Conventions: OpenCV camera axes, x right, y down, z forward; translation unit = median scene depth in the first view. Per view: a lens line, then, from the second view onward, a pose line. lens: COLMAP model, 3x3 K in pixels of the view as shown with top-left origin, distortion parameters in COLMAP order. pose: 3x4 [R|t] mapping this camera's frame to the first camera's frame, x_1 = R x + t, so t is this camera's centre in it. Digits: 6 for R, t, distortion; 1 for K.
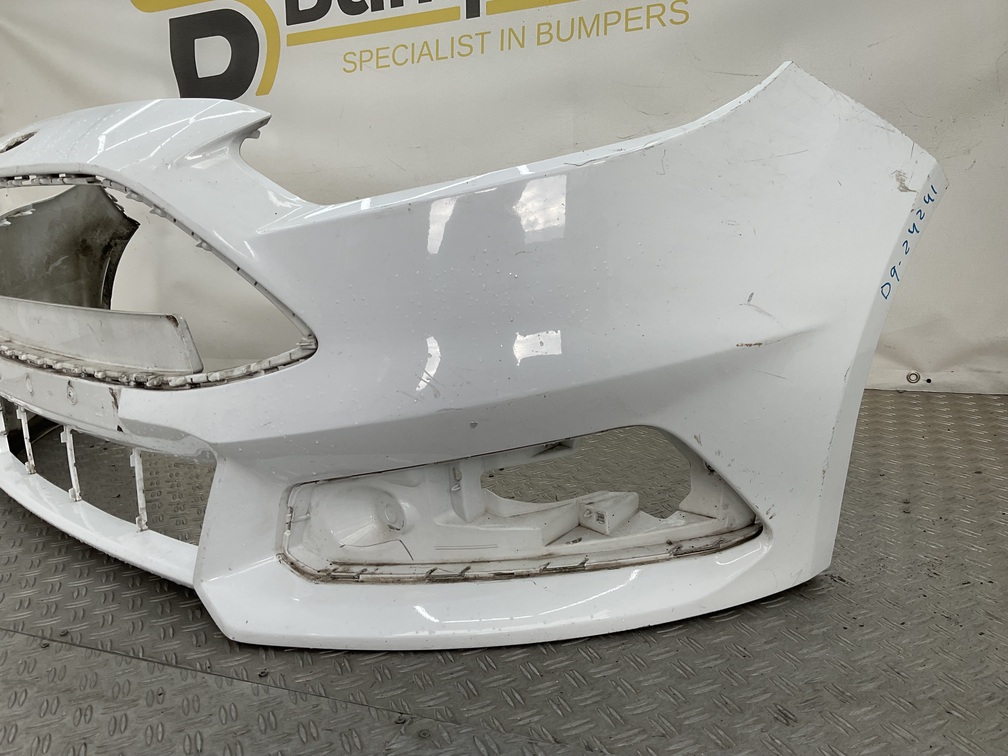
lens RADIAL K [[829.0, 0, 504.0], [0, 829.0, 378.0], [0, 0, 1]] dist [0.121796, -0.259313]
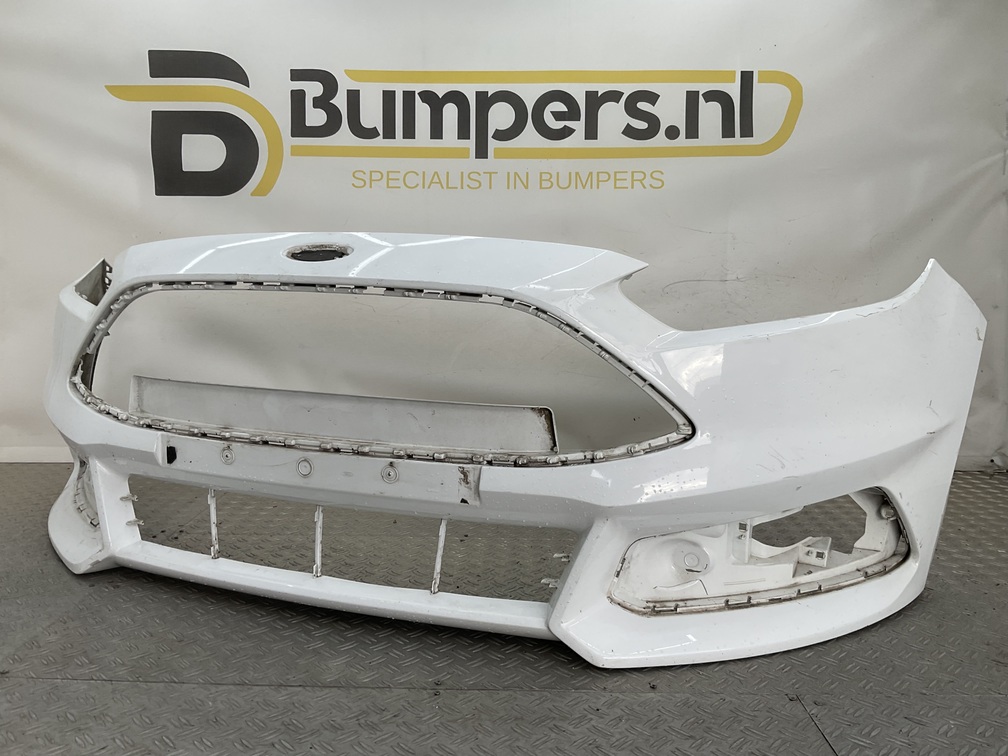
lens RADIAL K [[829.0, 0, 504.0], [0, 829.0, 378.0], [0, 0, 1]] dist [0.121796, -0.259313]
pose [[0.925560, 0.029367, 0.377461, -0.488420], [0.012340, 0.994117, -0.107603, 0.008076], [-0.378401, 0.104251, 0.919752, -0.073338]]
